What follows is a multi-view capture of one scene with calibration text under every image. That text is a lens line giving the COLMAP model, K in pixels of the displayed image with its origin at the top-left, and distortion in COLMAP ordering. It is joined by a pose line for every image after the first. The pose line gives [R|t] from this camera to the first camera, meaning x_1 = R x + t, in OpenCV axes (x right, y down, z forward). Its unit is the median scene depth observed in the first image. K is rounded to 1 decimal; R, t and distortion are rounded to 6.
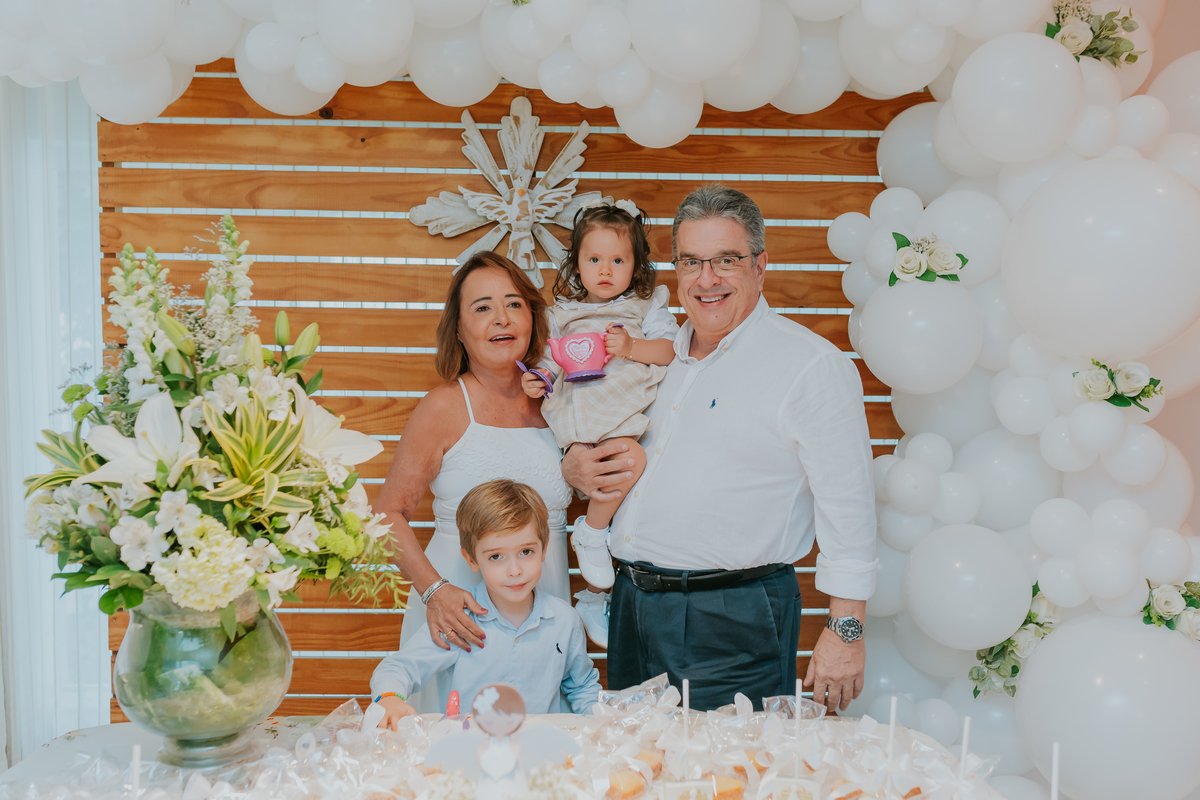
lens RADIAL K [[1216.2, 0, 587.8], [0, 1216.2, 398.5], [0, 0, 1]] dist [0.001689, -0.006394]
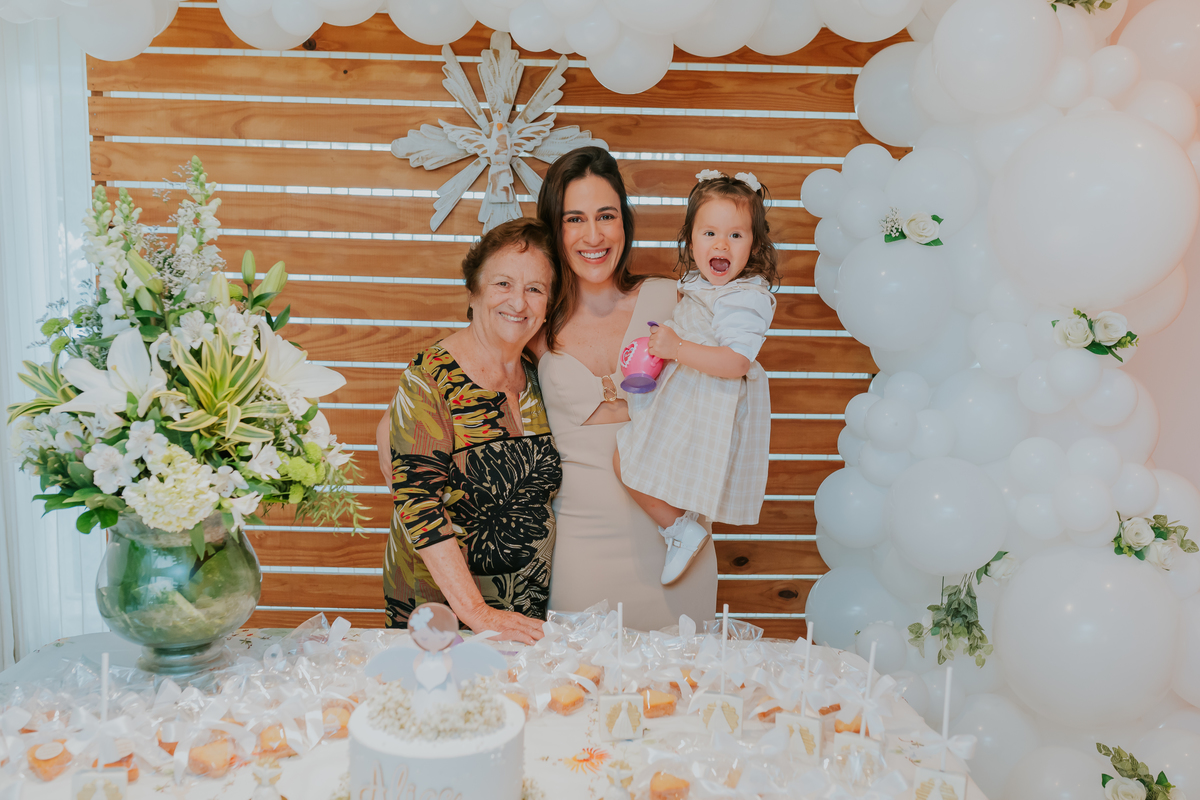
lens RADIAL K [[1224.3, 0, 586.2], [0, 1224.3, 411.5], [0, 0, 1]] dist [0.003769, 0.002900]
pose [[0.999704, 0.015761, -0.018555, 0.064854], [-0.014255, 0.996798, 0.078674, -0.021015], [0.019735, -0.078387, 0.996728, -0.064050]]
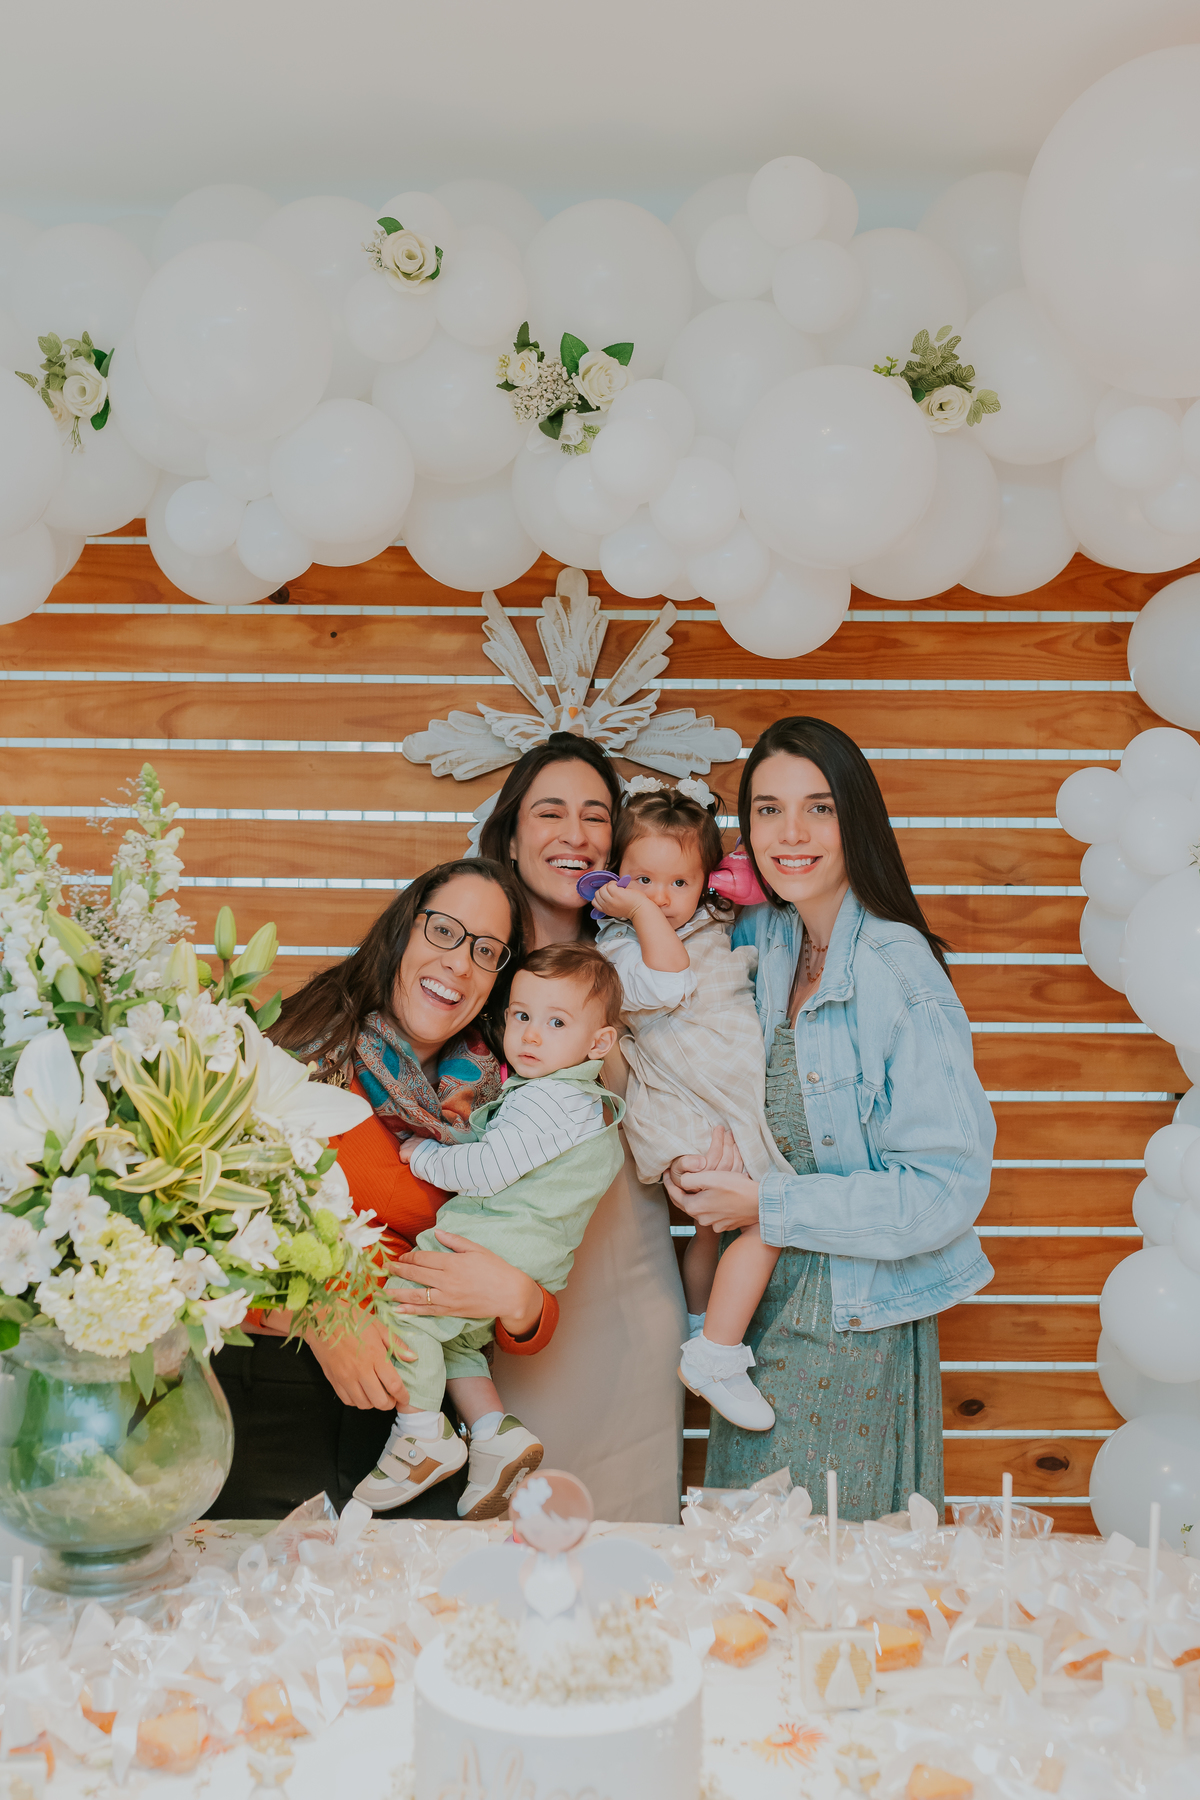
lens RADIAL K [[1968.1, 0, 553.3], [0, 1968.1, 875.2], [0, 0, 1]] dist [0.003591, -0.007634]
pose [[0.998304, -0.002659, -0.058153, -0.006395], [-0.001283, 0.997708, -0.067653, -0.016159], [0.058199, 0.067613, 0.996013, -0.080776]]
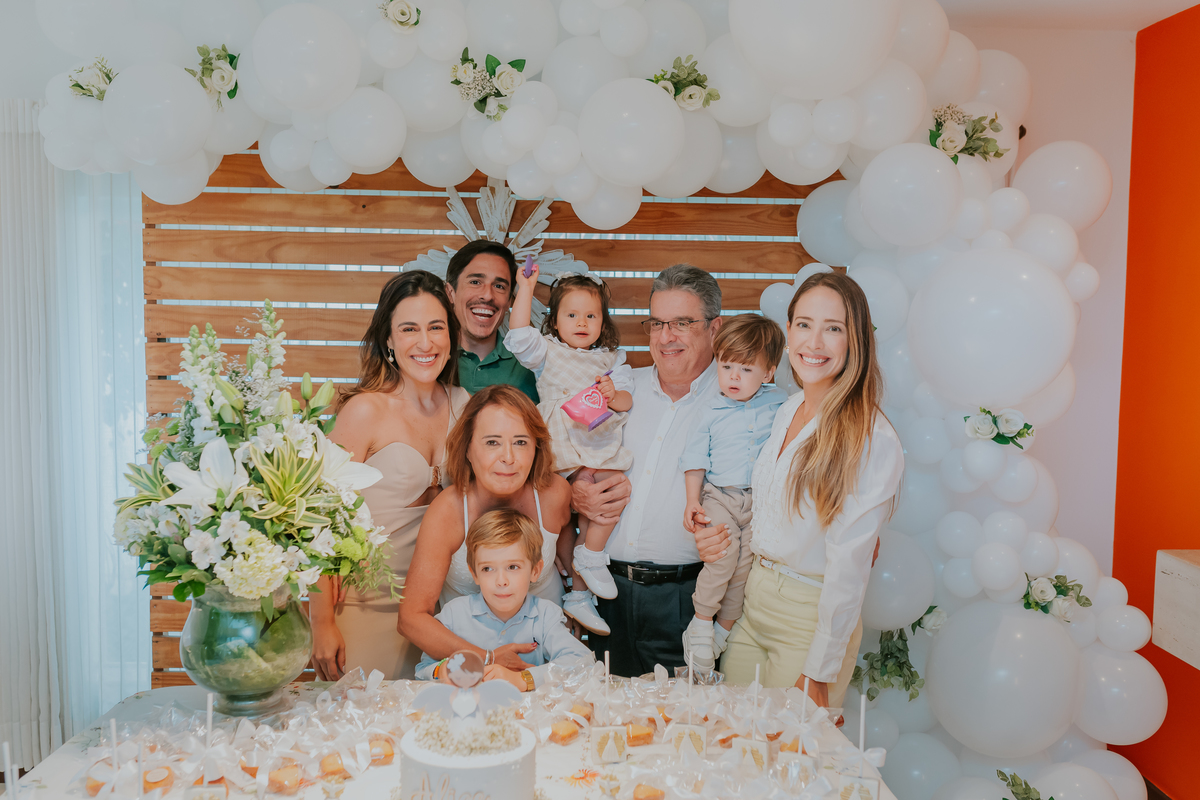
lens RADIAL K [[1229.5, 0, 582.2], [0, 1229.5, 401.4], [0, 0, 1]] dist [0.008047, -0.007347]
pose [[0.999993, 0.003588, -0.000362, 0.050029], [-0.003583, 0.999914, 0.012619, -0.060183], [0.000407, -0.012617, 0.999920, -0.344313]]
